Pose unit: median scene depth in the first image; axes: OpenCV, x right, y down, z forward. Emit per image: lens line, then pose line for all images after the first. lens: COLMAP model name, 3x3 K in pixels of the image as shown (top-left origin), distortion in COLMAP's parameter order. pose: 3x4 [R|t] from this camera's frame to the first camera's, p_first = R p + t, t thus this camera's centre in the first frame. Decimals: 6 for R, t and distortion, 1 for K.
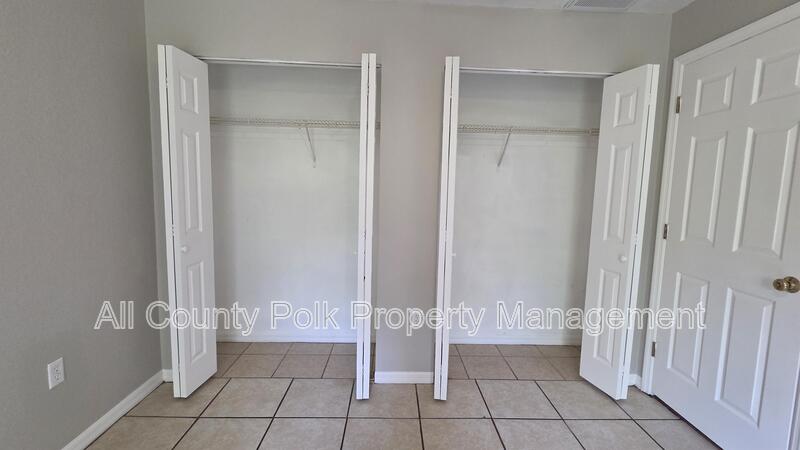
lens RADIAL K [[354.3, 0, 403.0], [0, 354.3, 227.6], [0, 0, 1]] dist [0.024961, 0.000054]
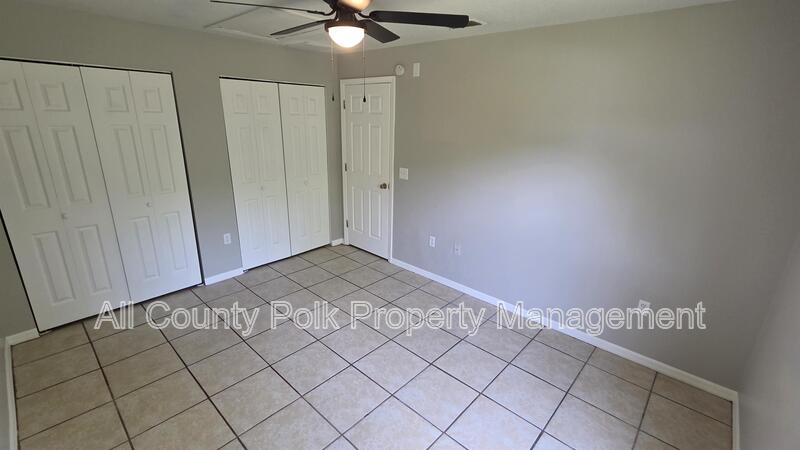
lens RADIAL K [[354.3, 0, 403.0], [0, 354.3, 221.3], [0, 0, 1]] dist [0.024961, 0.000054]
pose [[0.695060, -0.216660, 0.685529, -0.552629], [0.070053, 0.969384, 0.235345, -0.152412], [-0.715530, -0.115556, 0.688958, -0.732834]]
